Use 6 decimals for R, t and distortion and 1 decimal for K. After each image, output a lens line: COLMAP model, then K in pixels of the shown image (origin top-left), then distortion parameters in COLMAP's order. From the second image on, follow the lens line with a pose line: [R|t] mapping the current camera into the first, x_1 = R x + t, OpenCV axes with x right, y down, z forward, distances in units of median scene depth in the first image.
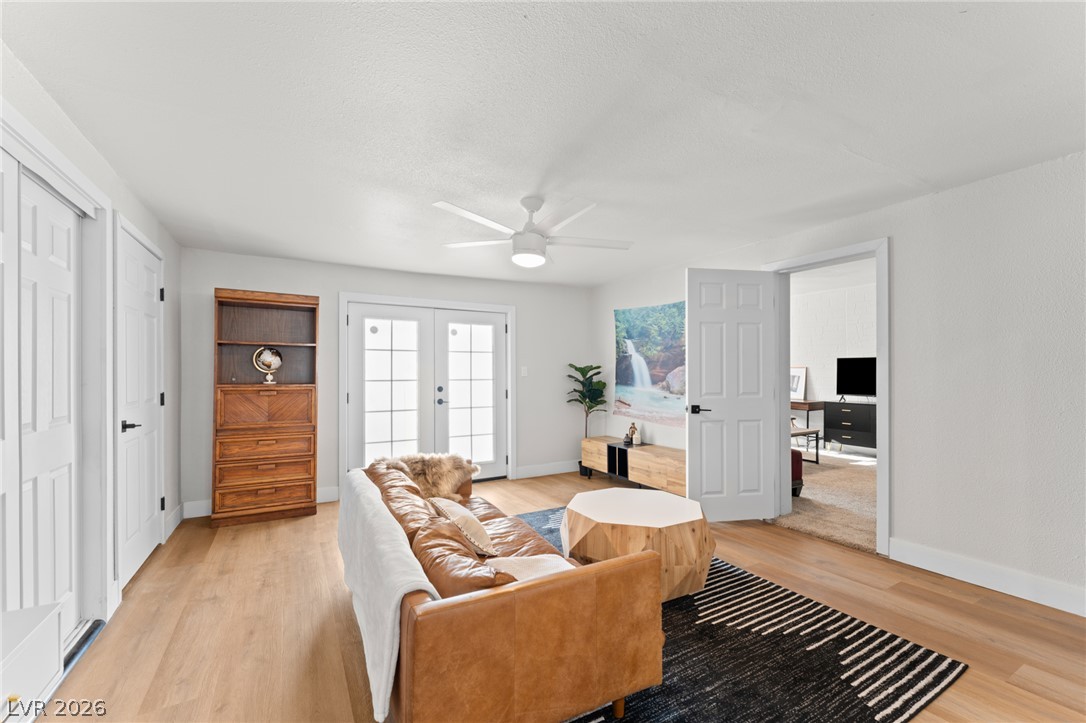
lens RADIAL K [[436.7, 0, 542.9], [0, 436.7, 361.3], [0, 0, 1]] dist [-0.000303, -0.000009]
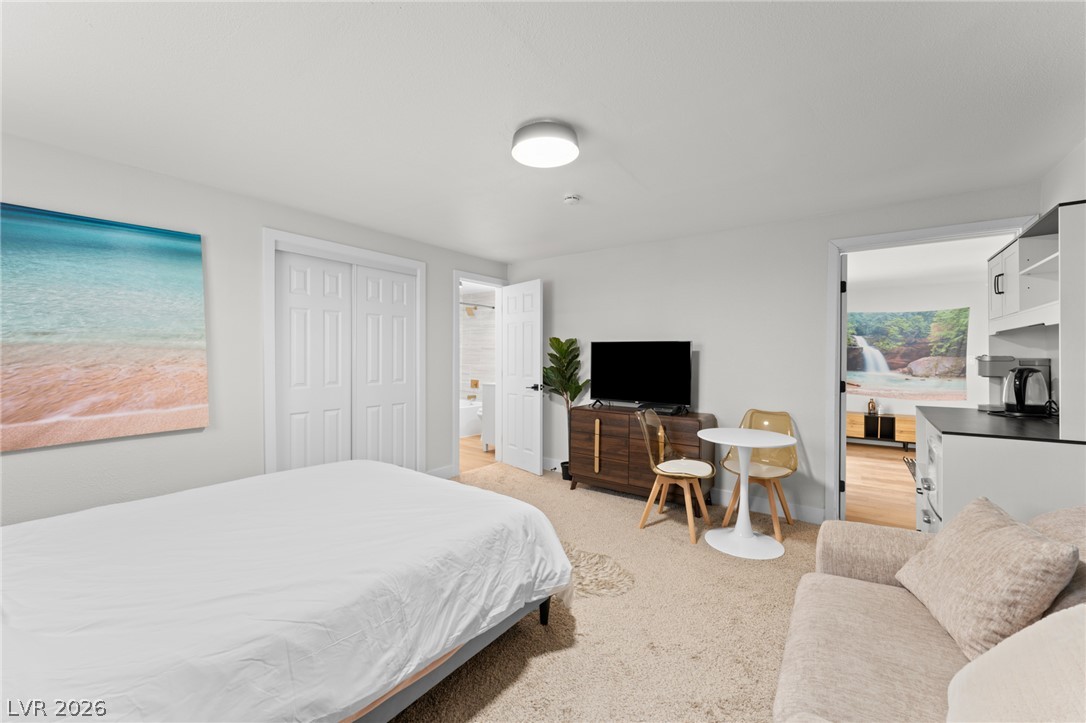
lens RADIAL K [[436.7, 0, 542.9], [0, 436.7, 361.3], [0, 0, 1]] dist [-0.000303, -0.000009]
pose [[0.905595, 0.004343, 0.424121, -1.271928], [-0.019465, 0.999320, 0.031329, 0.004190], [-0.423696, -0.036627, 0.905064, 0.223006]]
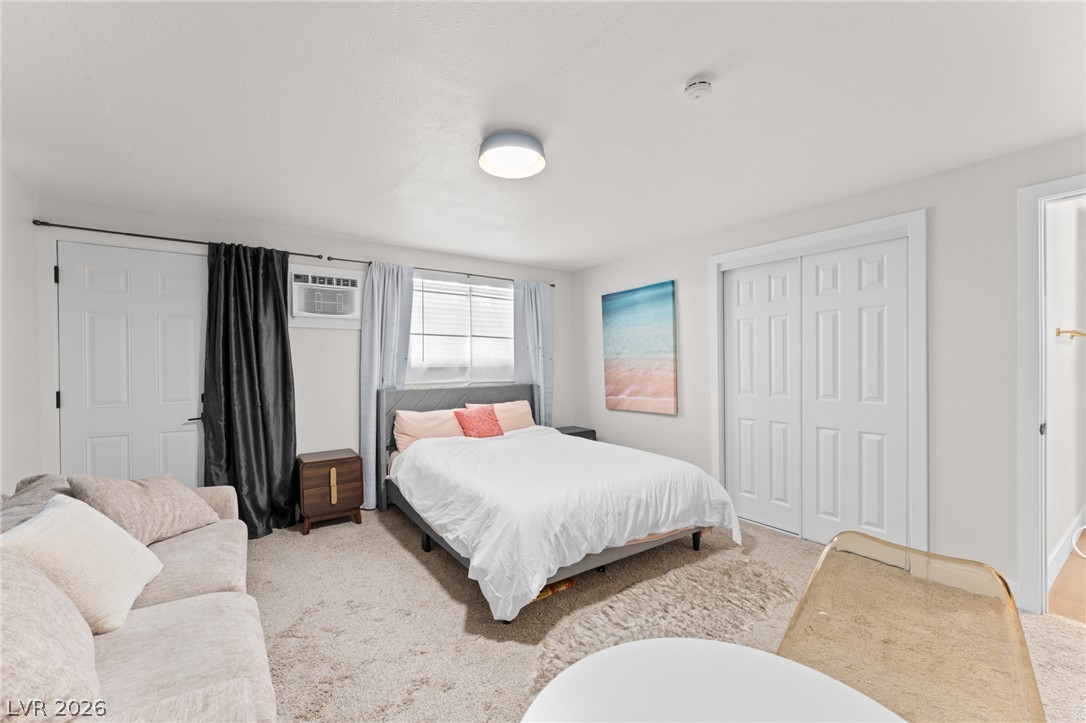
lens RADIAL K [[437.9, 0, 536.9], [0, 437.9, 365.6], [0, 0, 1]] dist [0.000542, 0.000015]
pose [[0.111182, 0.009027, -0.993759, -0.665671], [0.023075, 0.999666, 0.011662, 0.010485], [0.993532, -0.024228, 0.110936, 0.577646]]
